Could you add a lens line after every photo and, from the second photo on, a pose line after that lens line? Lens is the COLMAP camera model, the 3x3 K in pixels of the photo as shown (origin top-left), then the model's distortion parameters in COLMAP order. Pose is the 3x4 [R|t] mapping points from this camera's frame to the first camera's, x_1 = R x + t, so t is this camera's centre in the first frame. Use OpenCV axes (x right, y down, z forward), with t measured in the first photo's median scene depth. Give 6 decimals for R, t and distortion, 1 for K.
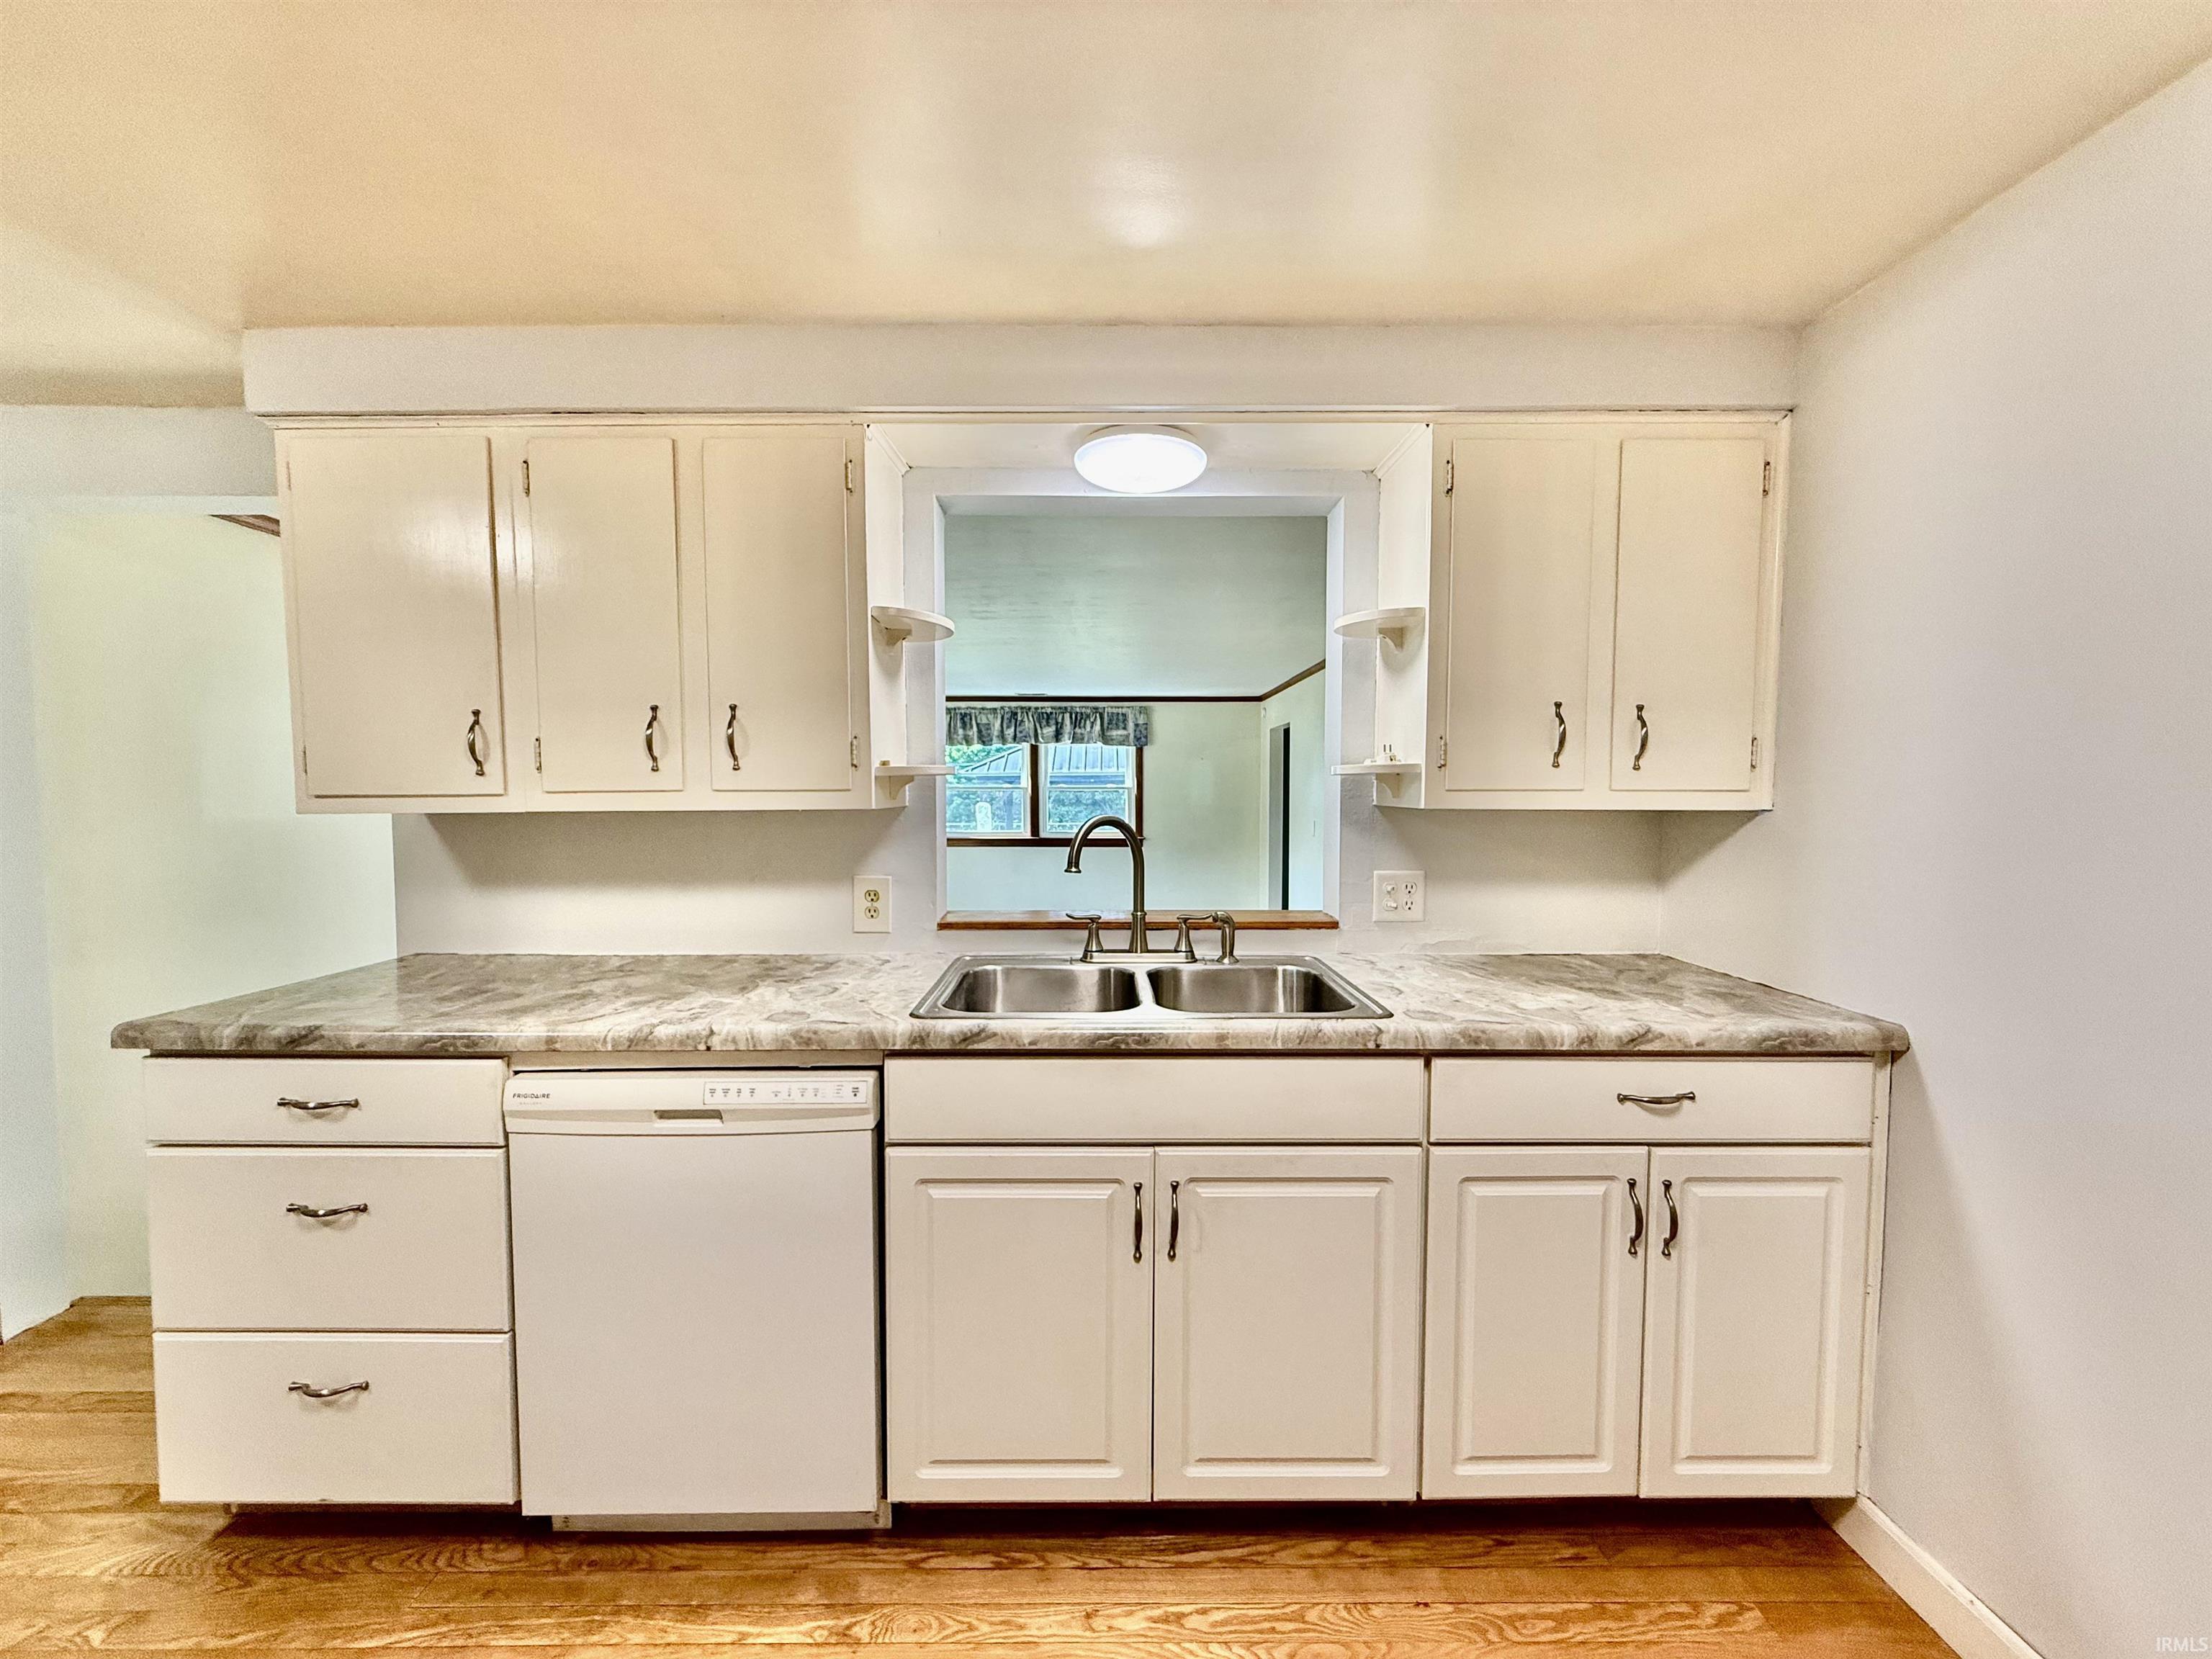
lens RADIAL K [[880.8, 0, 1100.4], [0, 880.8, 832.2], [0, 0, 1]] dist [0.001025, -0.000362]
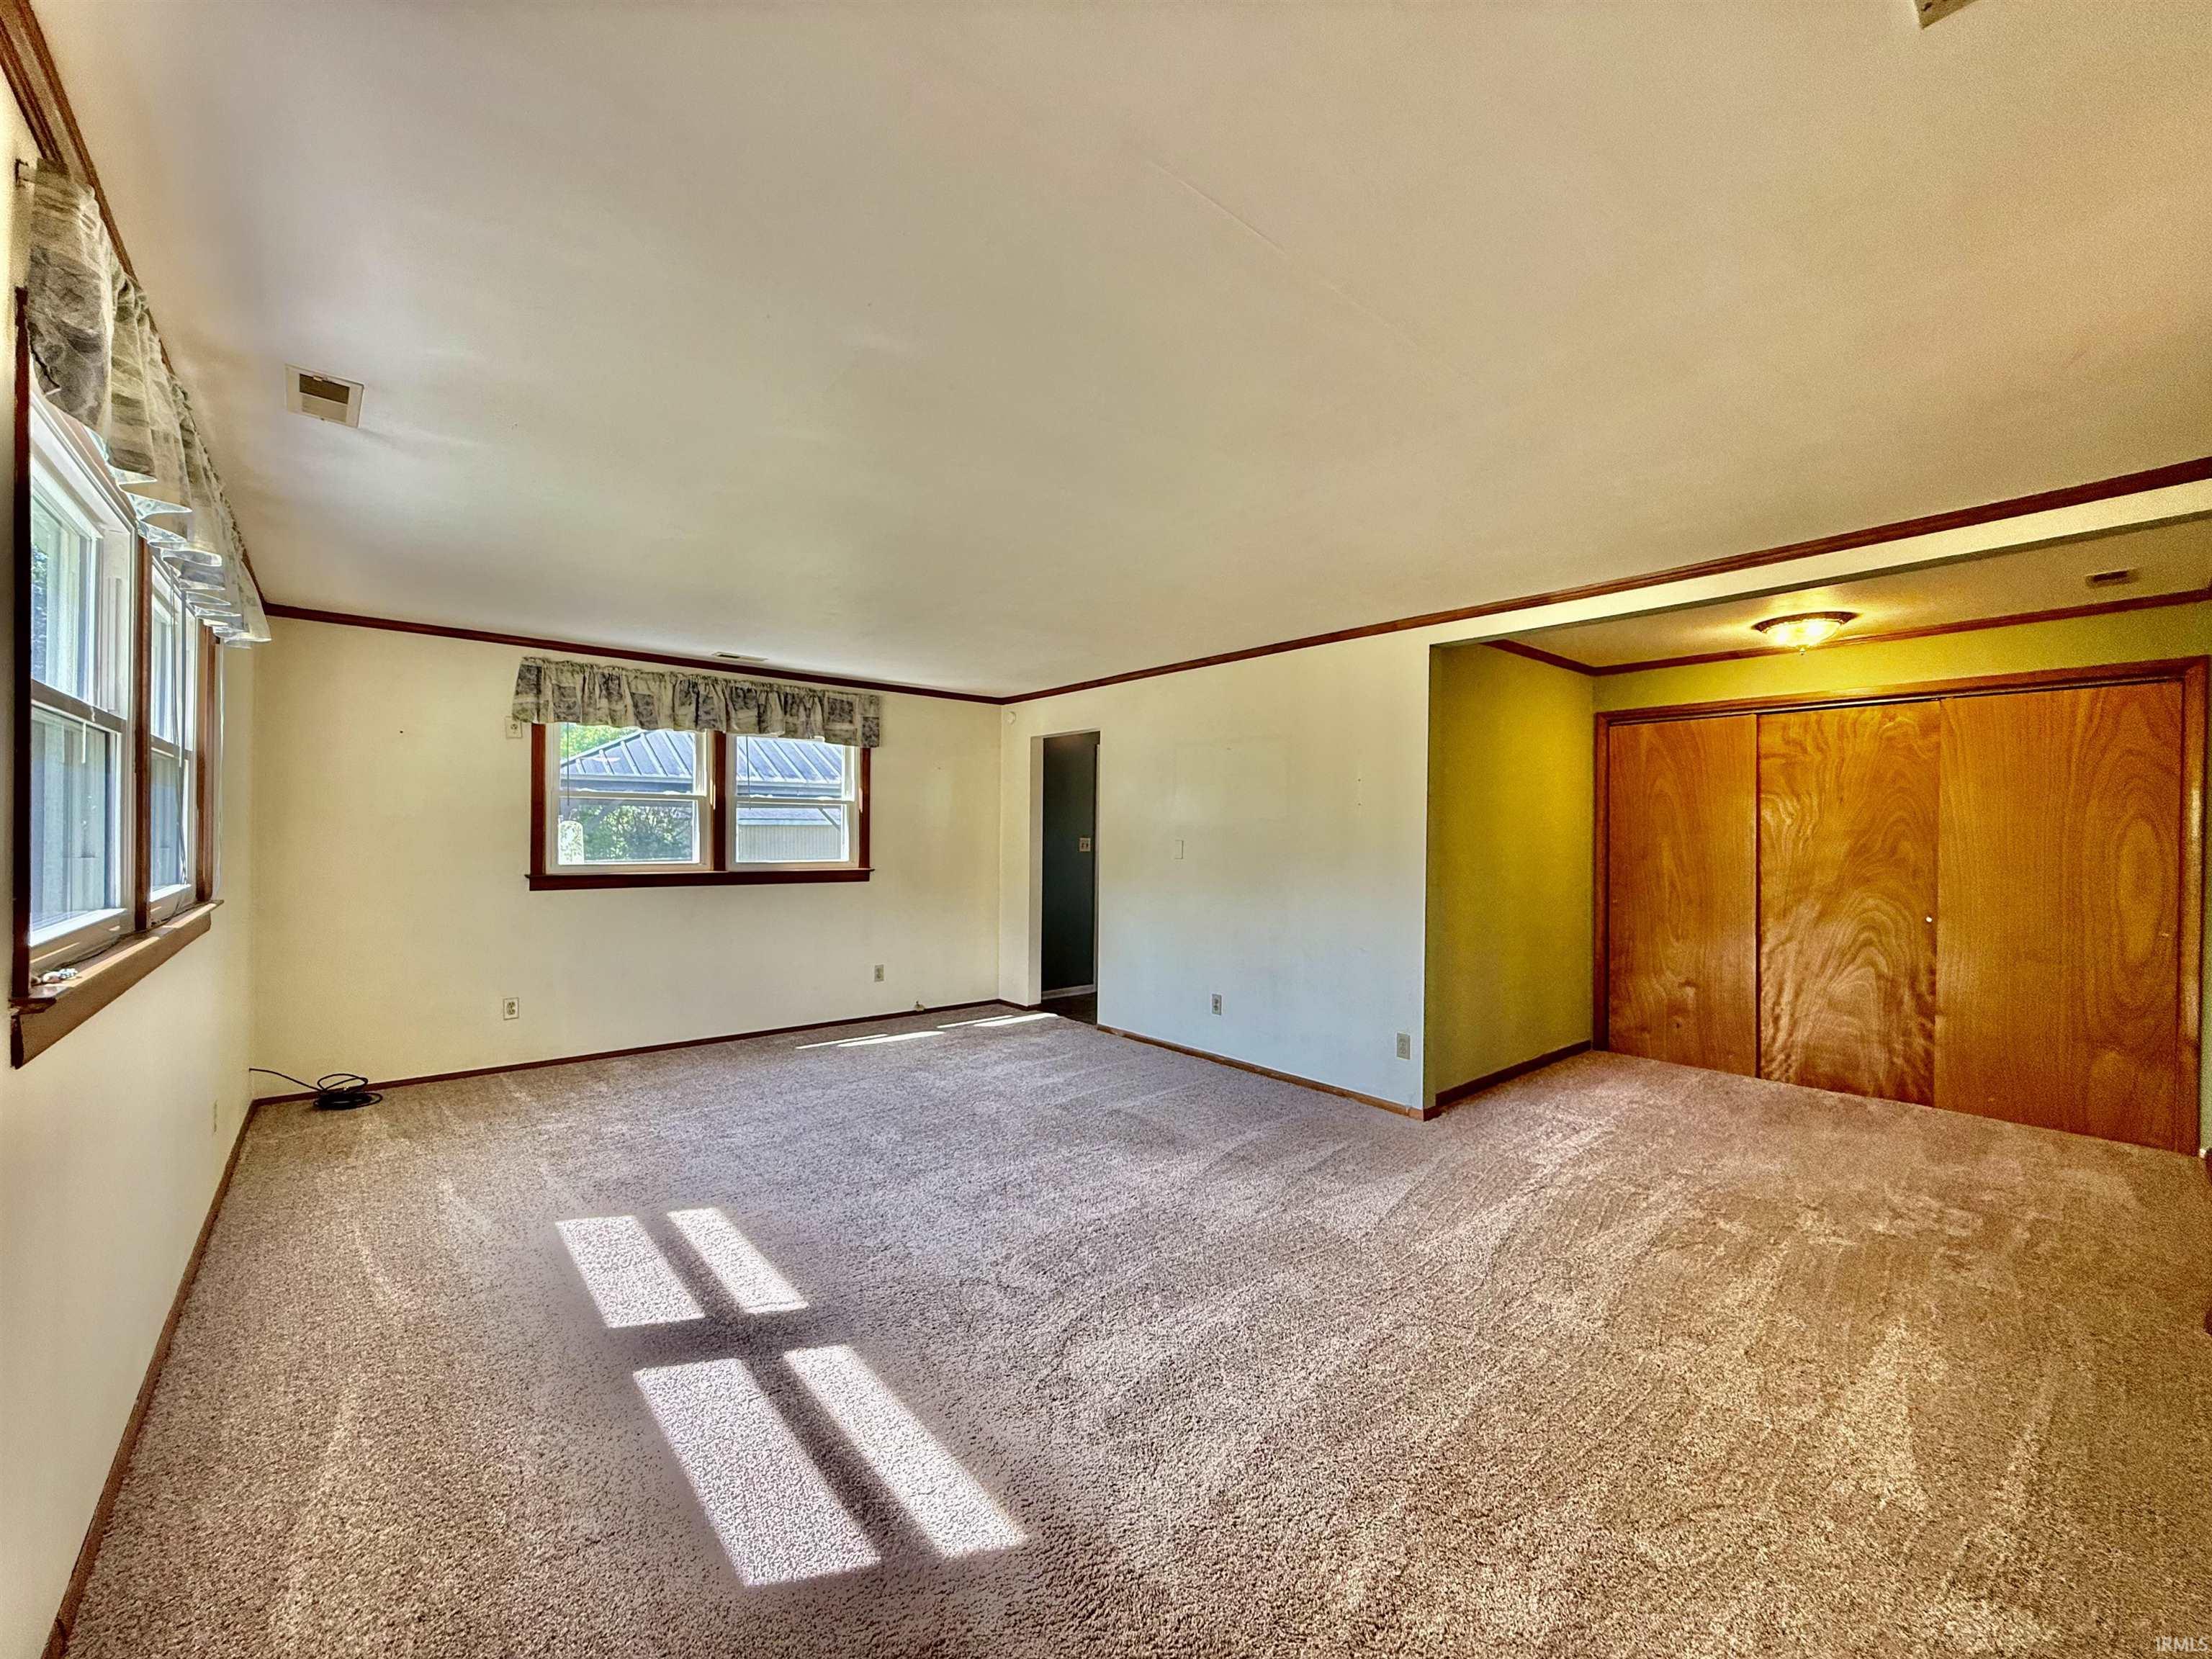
lens RADIAL K [[880.8, 0, 1100.4], [0, 880.8, 832.2], [0, 0, 1]] dist [0.001025, -0.000362]
pose [[0.769802, 0.008560, 0.638225, -0.442287], [0.020436, 0.999067, -0.038049, 0.012178], [-0.637955, 0.042333, 0.768909, 0.465283]]
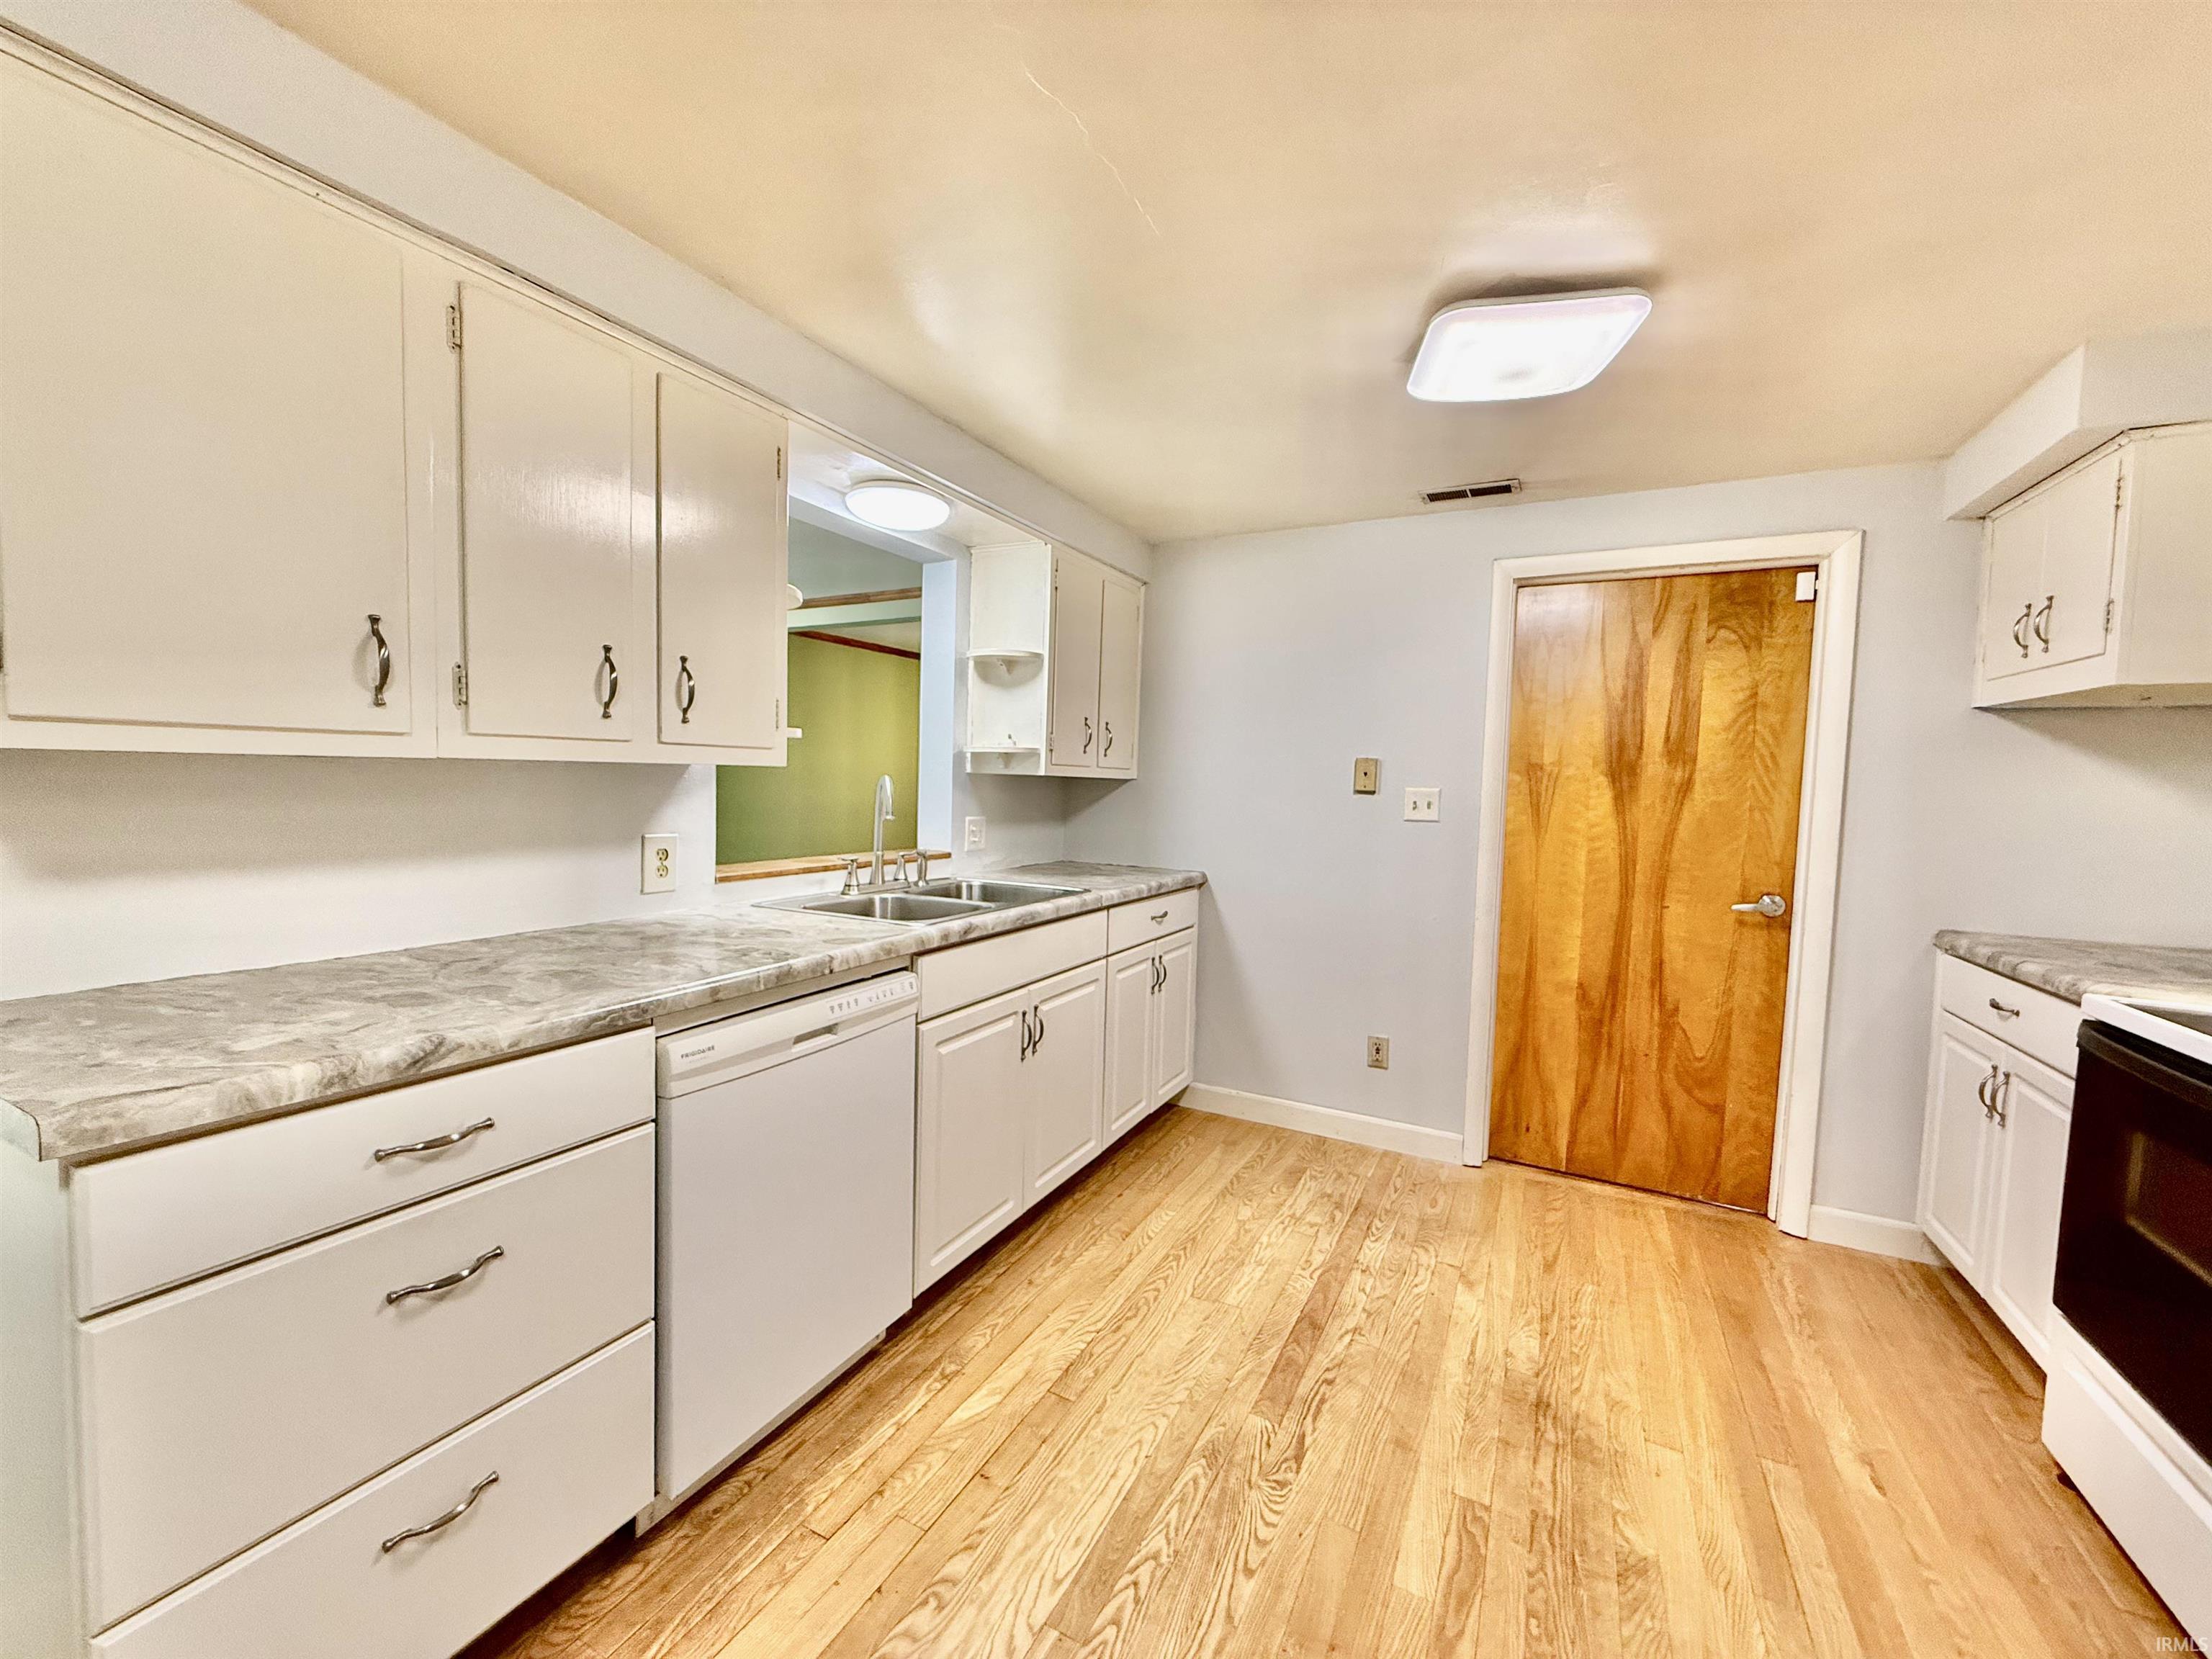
lens RADIAL K [[880.8, 0, 1100.4], [0, 880.8, 832.2], [0, 0, 1]] dist [0.001025, -0.000362]
pose [[0.470658, -0.039080, 0.881450, -0.357851], [0.015474, 0.999231, 0.036040, 0.007667], [-0.882180, -0.003323, 0.470901, 0.041235]]
